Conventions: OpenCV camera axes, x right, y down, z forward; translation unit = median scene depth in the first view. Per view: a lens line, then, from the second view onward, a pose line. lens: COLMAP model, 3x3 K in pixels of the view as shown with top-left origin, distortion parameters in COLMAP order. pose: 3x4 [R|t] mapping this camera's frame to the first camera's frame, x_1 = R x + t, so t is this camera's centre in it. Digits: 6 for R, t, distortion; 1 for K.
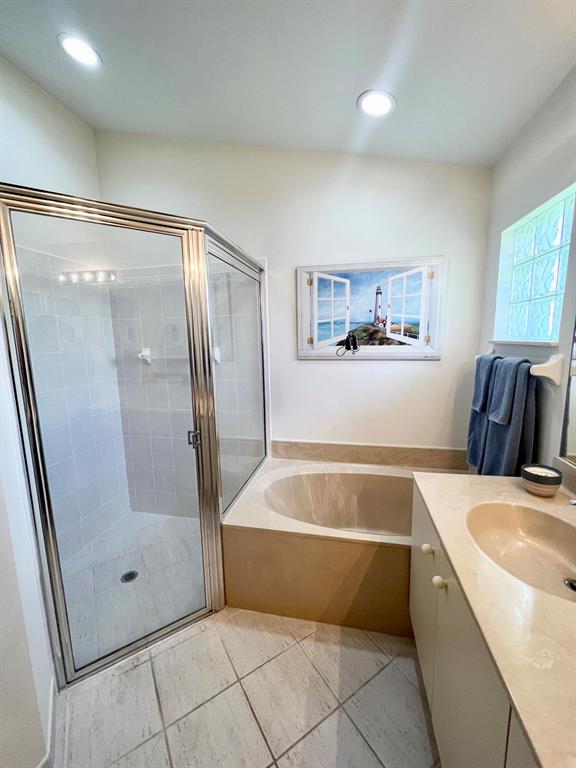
lens RADIAL K [[310.7, 0, 287.2], [0, 310.7, 384.1], [0, 0, 1]] dist [0.007764, -0.000082]
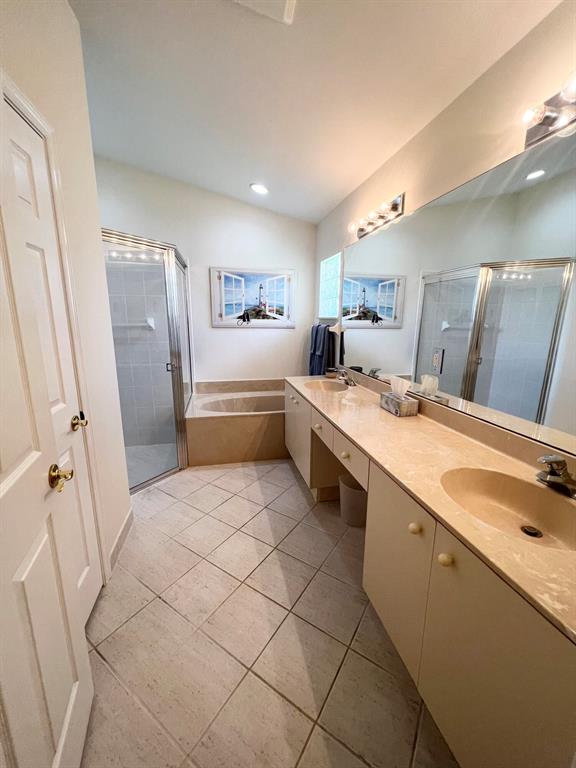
lens RADIAL K [[310.7, 0, 286.3], [0, 310.7, 382.5], [0, 0, 1]] dist [0.007764, -0.000082]
pose [[0.912577, -0.057207, 0.404883, -0.292325], [0.034586, 0.997416, 0.062972, 0.118151], [-0.407439, -0.043464, 0.912198, -0.616472]]
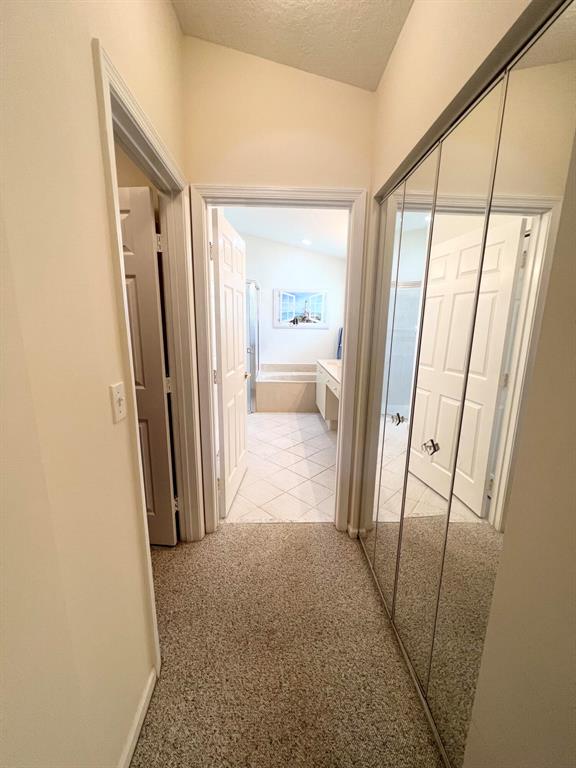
lens RADIAL K [[310.7, 0, 288.1], [0, 310.7, 383.8], [0, 0, 1]] dist [0.007764, -0.000082]
pose [[0.969053, -0.017385, 0.246238, -0.479883], [0.003583, 0.998402, 0.056391, 0.228095], [-0.246825, -0.053763, 0.967568, -1.436214]]
